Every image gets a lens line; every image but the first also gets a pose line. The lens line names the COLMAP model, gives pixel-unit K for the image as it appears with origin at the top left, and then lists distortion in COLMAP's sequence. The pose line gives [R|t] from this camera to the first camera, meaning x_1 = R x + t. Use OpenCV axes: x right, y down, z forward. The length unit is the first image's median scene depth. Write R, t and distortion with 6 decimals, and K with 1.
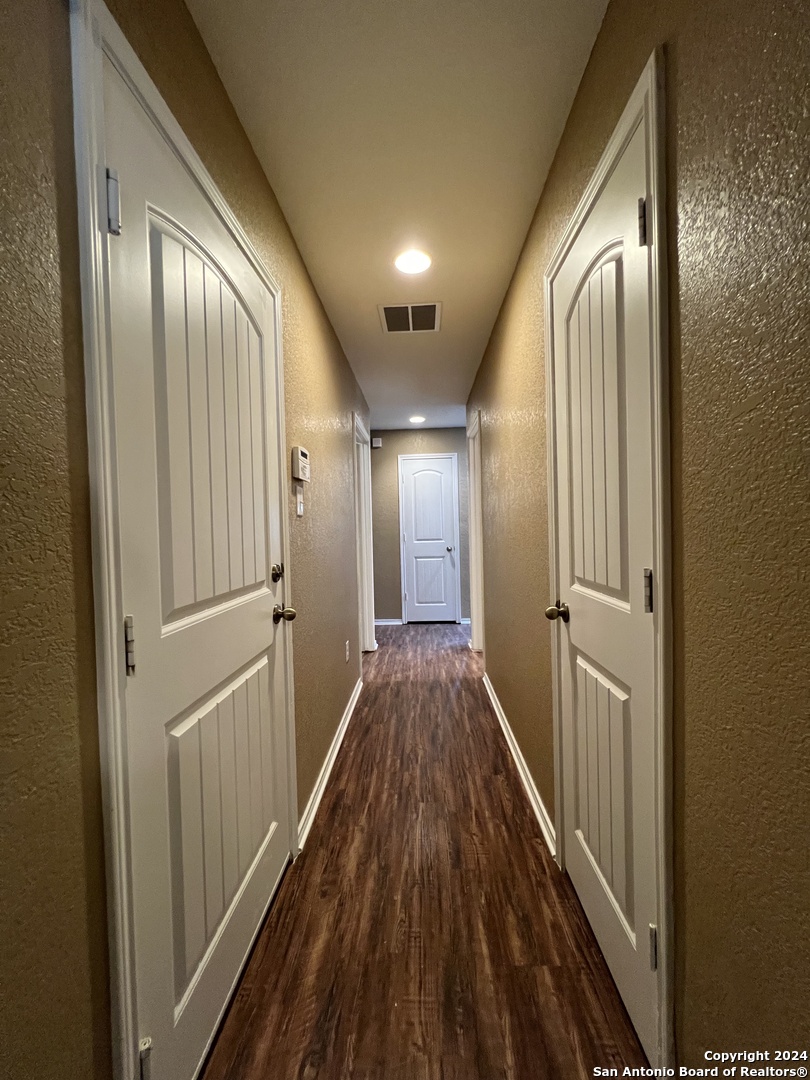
lens RADIAL K [[430.4, 0, 405.4], [0, 430.4, 537.3], [0, 0, 1]] dist [-0.000510, 0.000164]
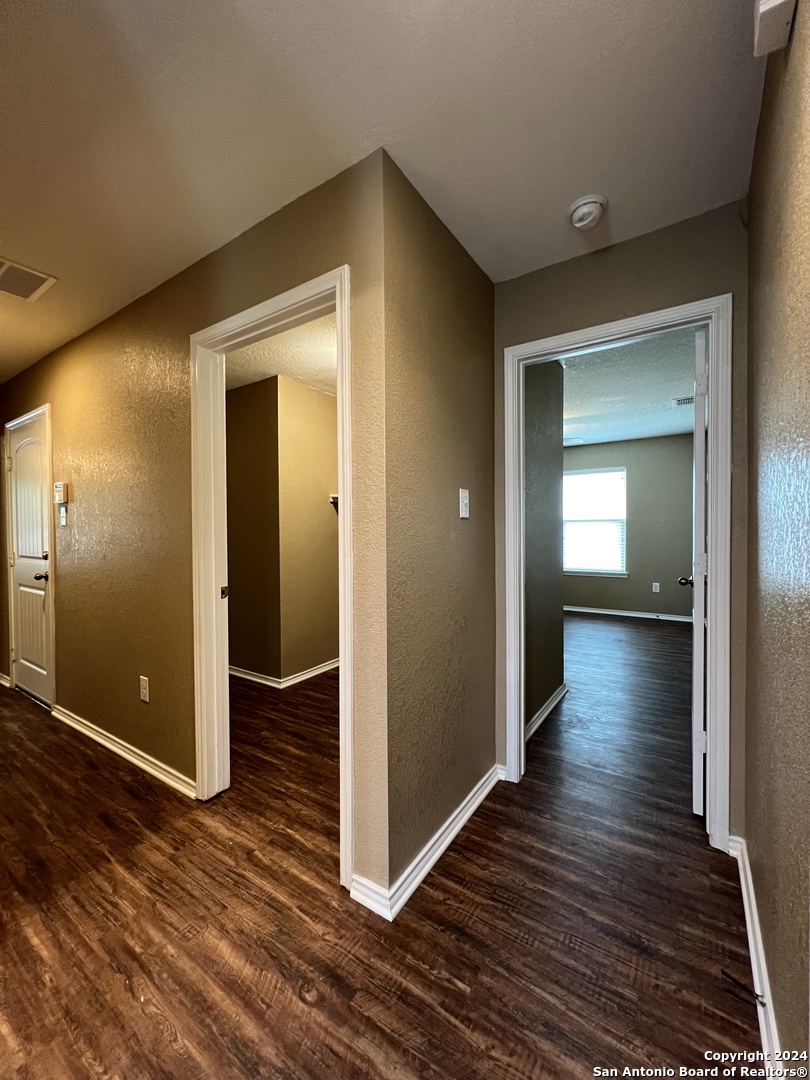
lens RADIAL K [[430.4, 0, 411.0], [0, 430.4, 533.5], [0, 0, 1]] dist [-0.000510, 0.000164]
pose [[-0.513839, 0.040928, -0.856910, 0.252809], [0.000136, 0.998865, 0.047626, -0.056313], [0.857887, 0.024355, -0.513261, 1.625232]]
